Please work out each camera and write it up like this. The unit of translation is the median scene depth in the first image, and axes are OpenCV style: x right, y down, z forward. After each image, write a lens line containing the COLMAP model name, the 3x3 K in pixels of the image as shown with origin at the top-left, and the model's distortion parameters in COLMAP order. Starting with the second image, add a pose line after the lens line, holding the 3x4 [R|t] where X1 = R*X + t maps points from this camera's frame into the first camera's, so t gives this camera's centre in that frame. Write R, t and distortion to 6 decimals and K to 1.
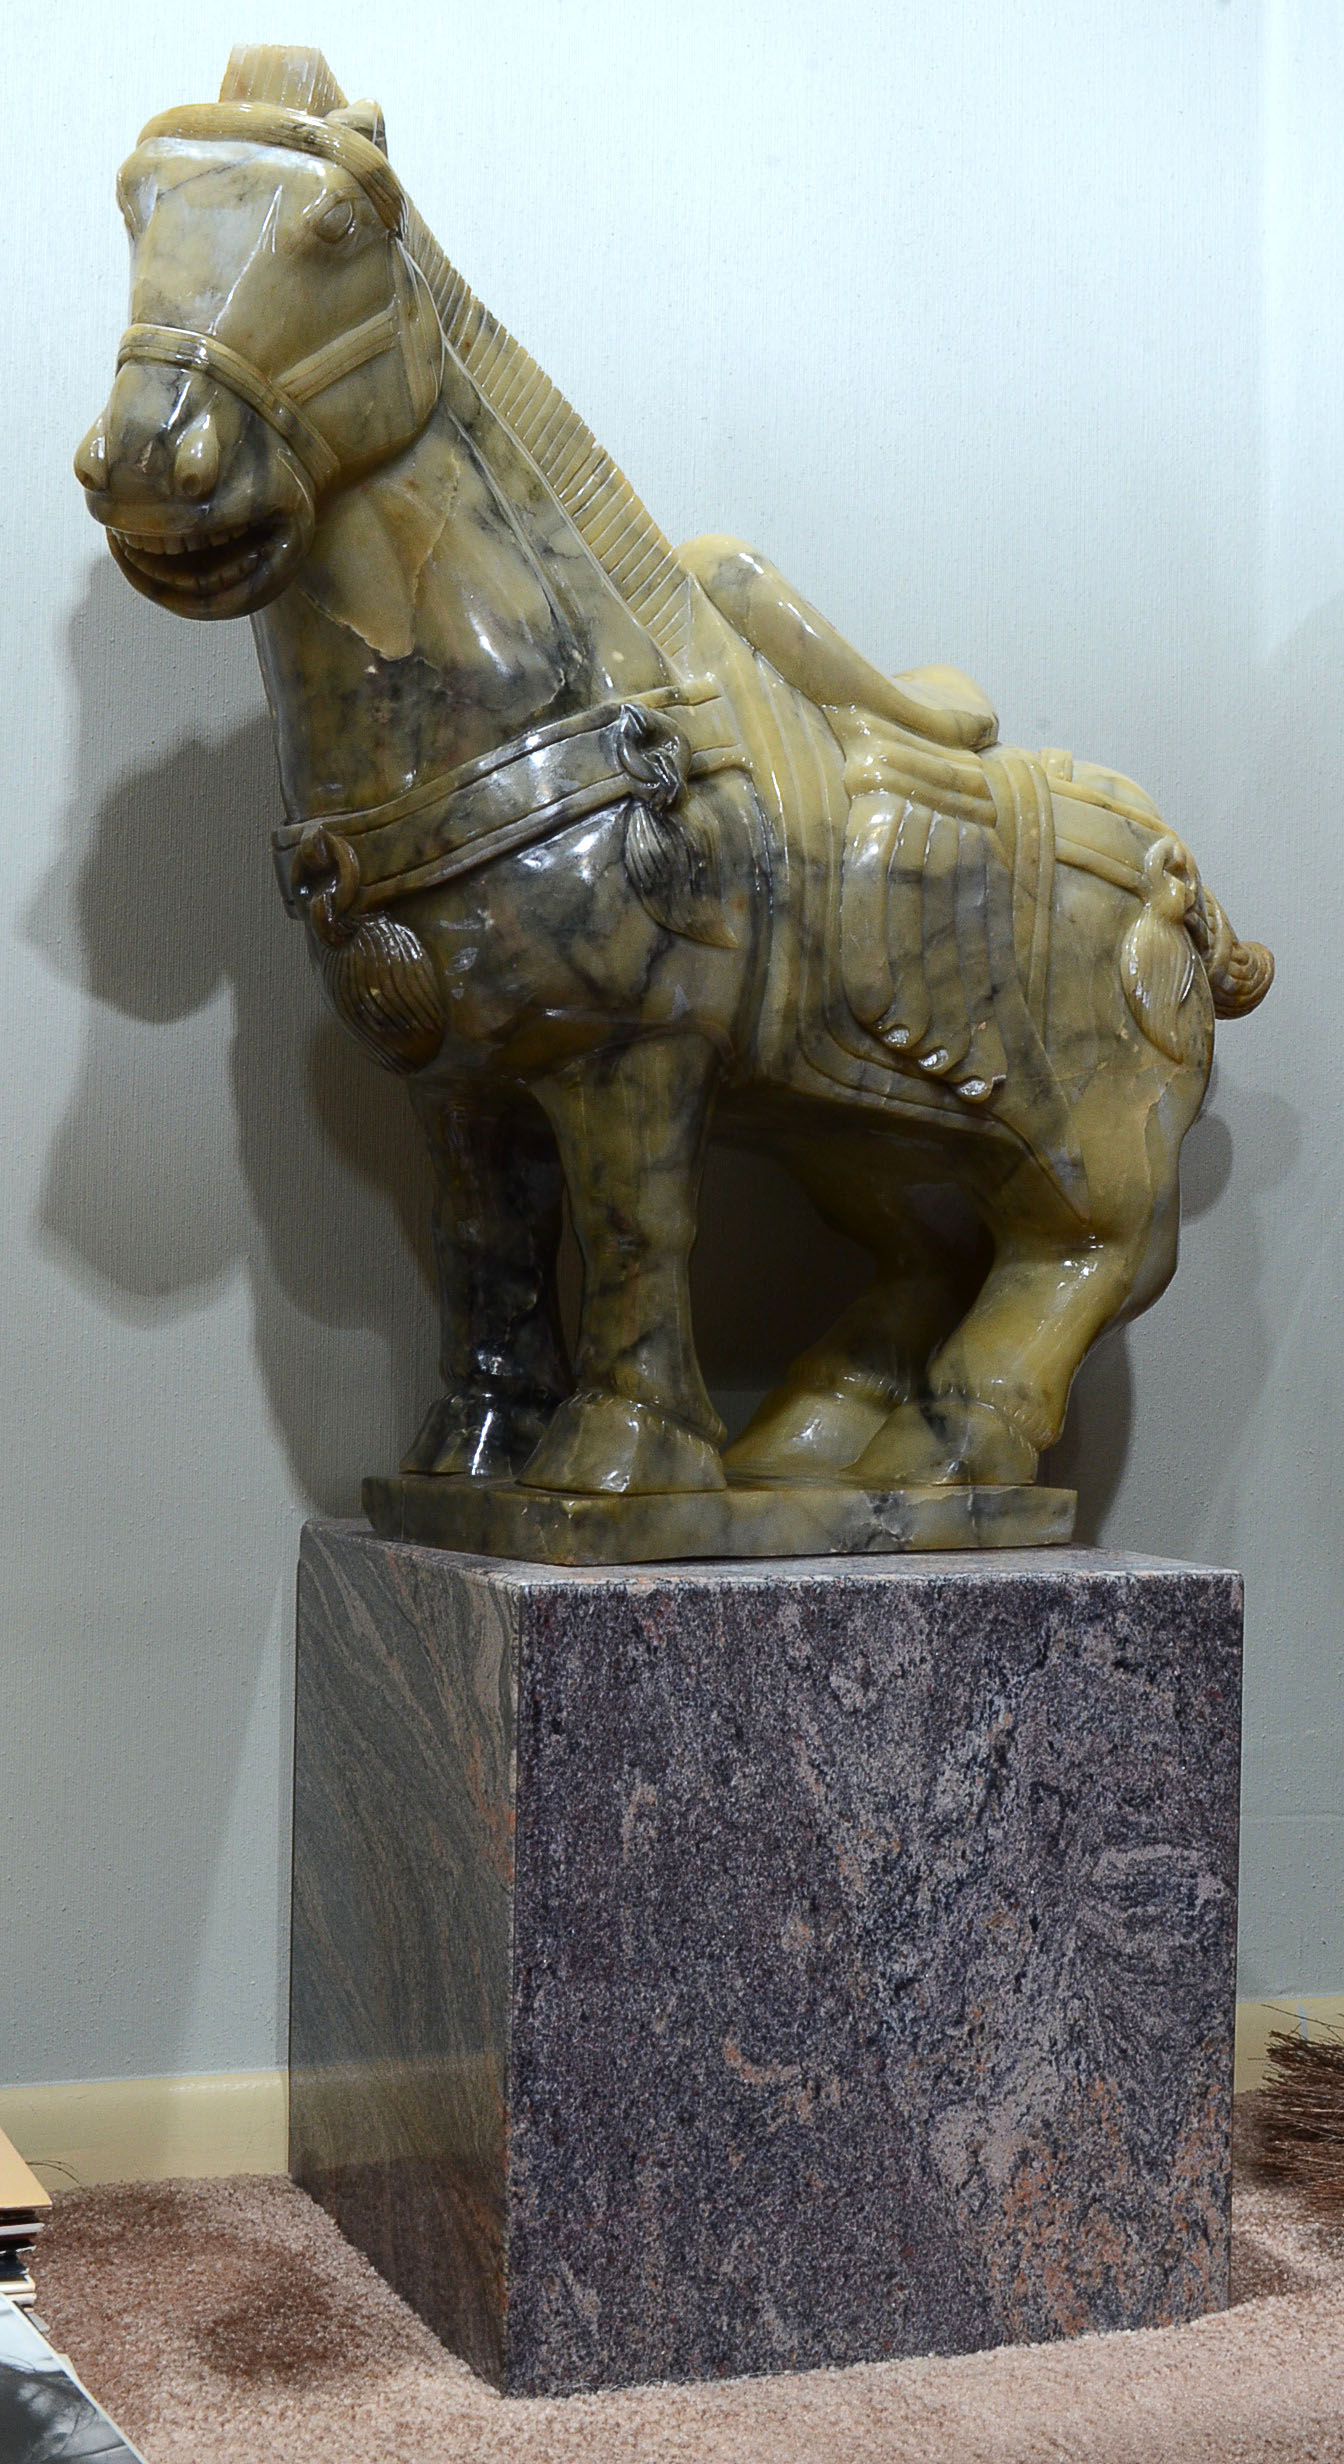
lens RADIAL K [[2922.4, 0, 672.0], [0, 2922.4, 1232.0], [0, 0, 1]] dist [-0.069939, 0.008442]
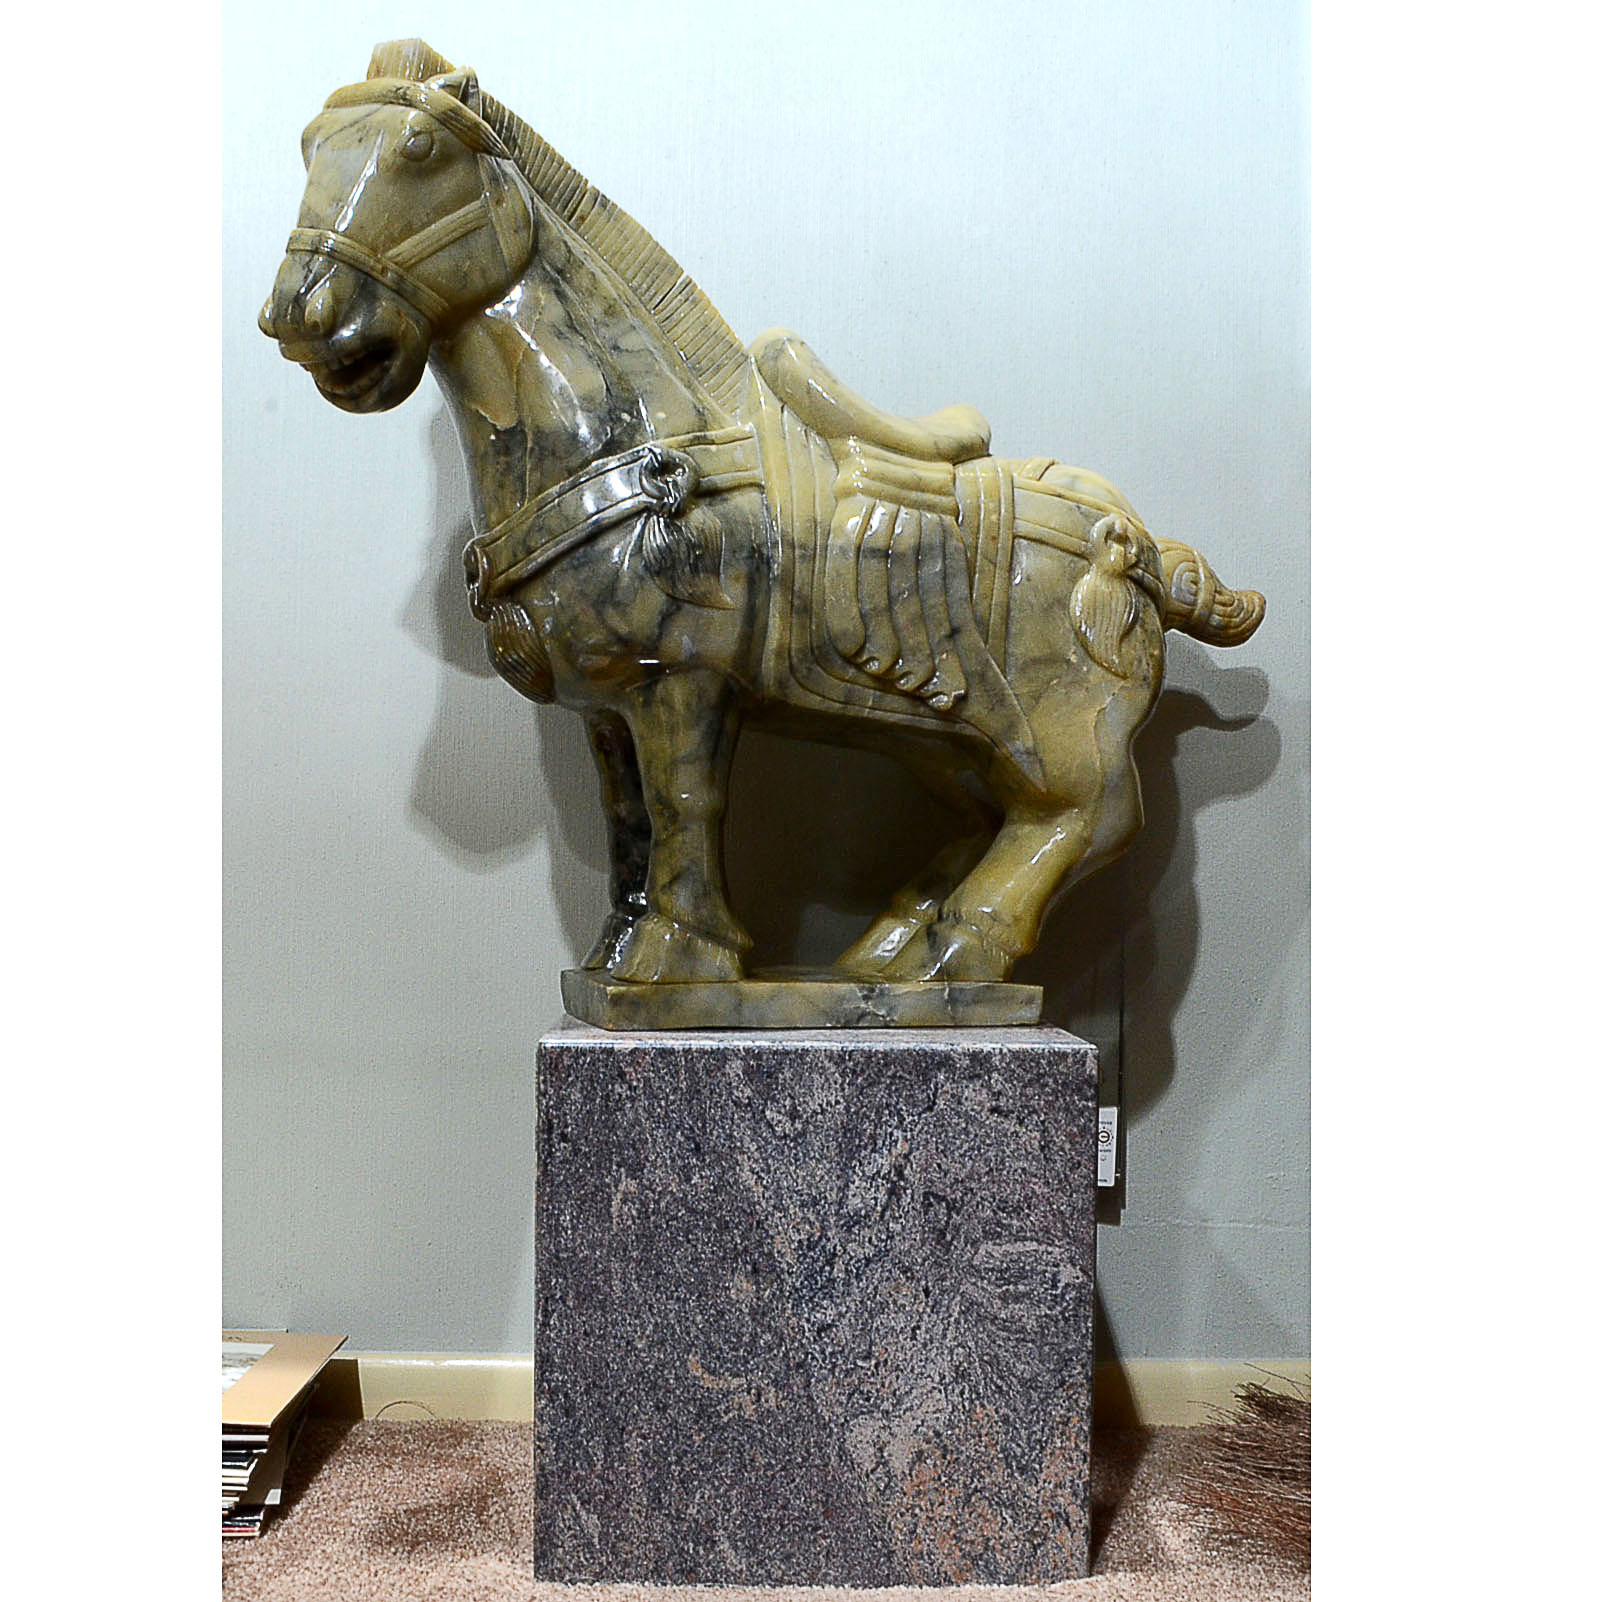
lens RADIAL K [[1897.8, 0, 800.9], [0, 1897.8, 838.5], [0, 0, 1]] dist [-0.099532, -0.018328]
pose [[0.949413, -0.009848, -0.313876, 0.354873], [0.012533, 0.999900, 0.006535, 0.011546], [0.313780, -0.010138, 0.949442, 0.116220]]
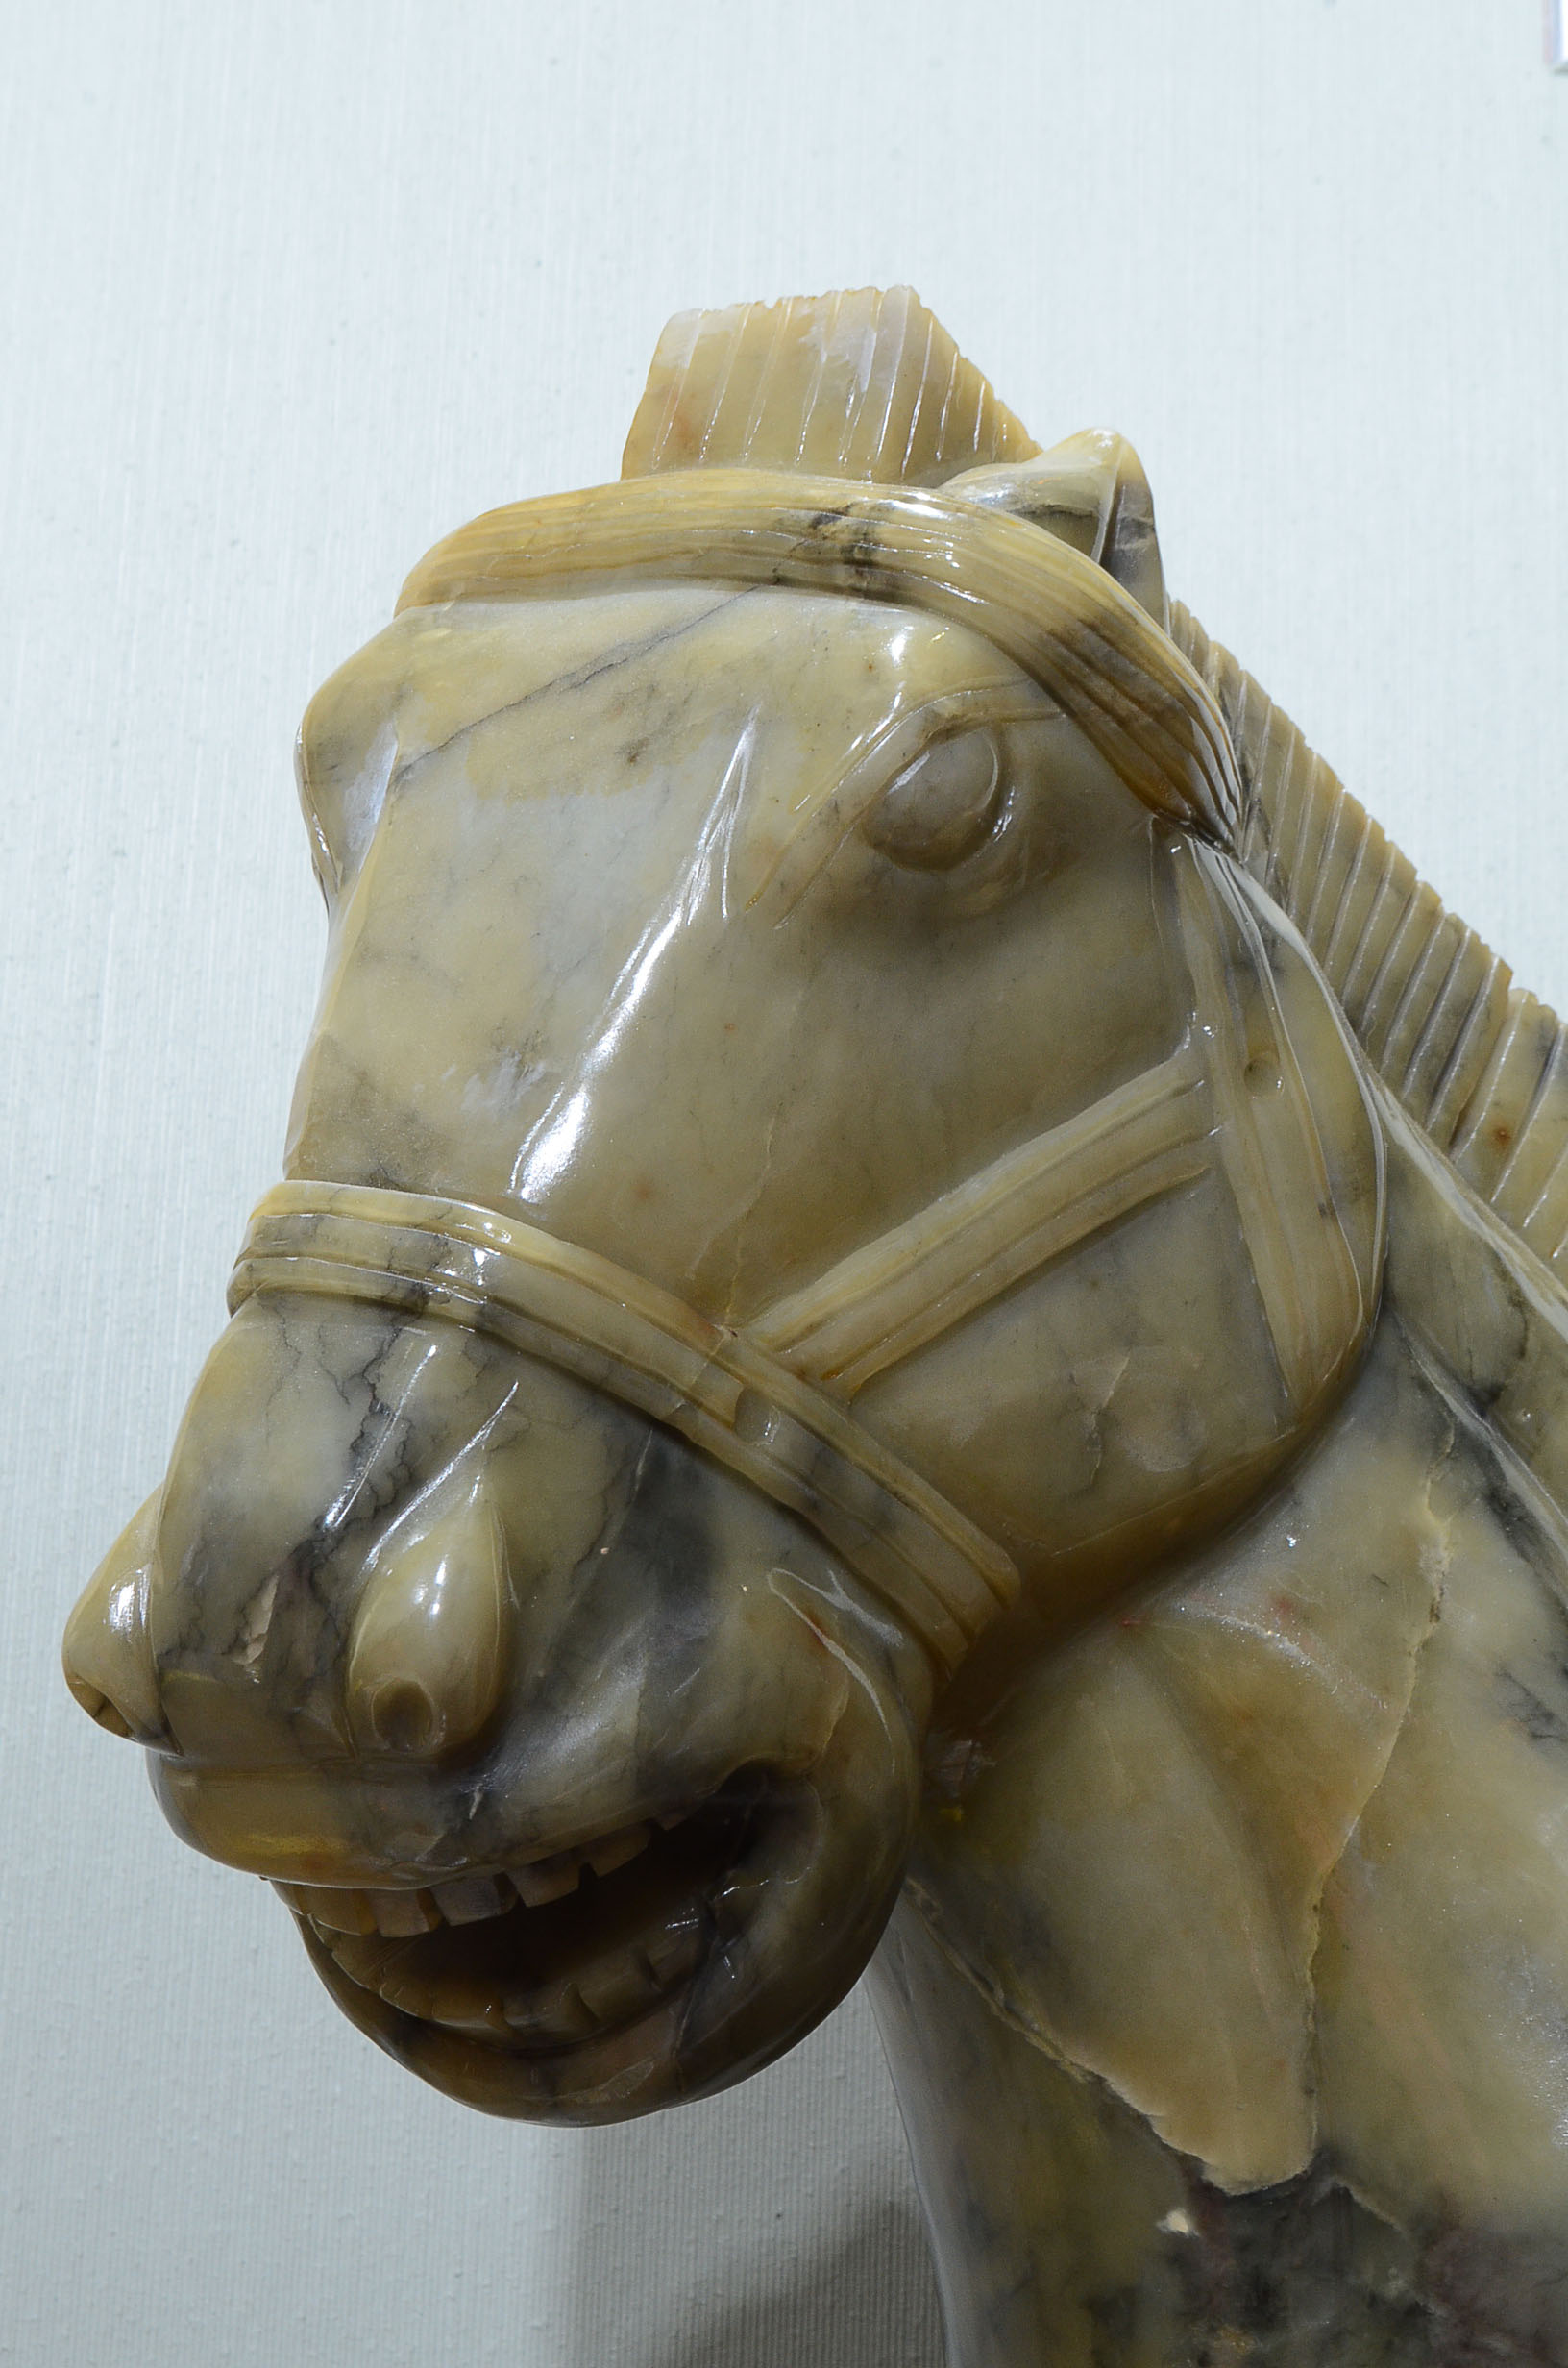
lens RADIAL K [[4354.1, 0, 744.8], [0, 4354.1, 1183.6], [0, 0, 1]] dist [0.007532, 0.049126]
pose [[0.943962, -0.076800, -0.320995, 0.006822], [-0.011882, 0.964013, -0.265589, -0.176314], [0.329841, 0.254520, 0.909079, 0.549746]]
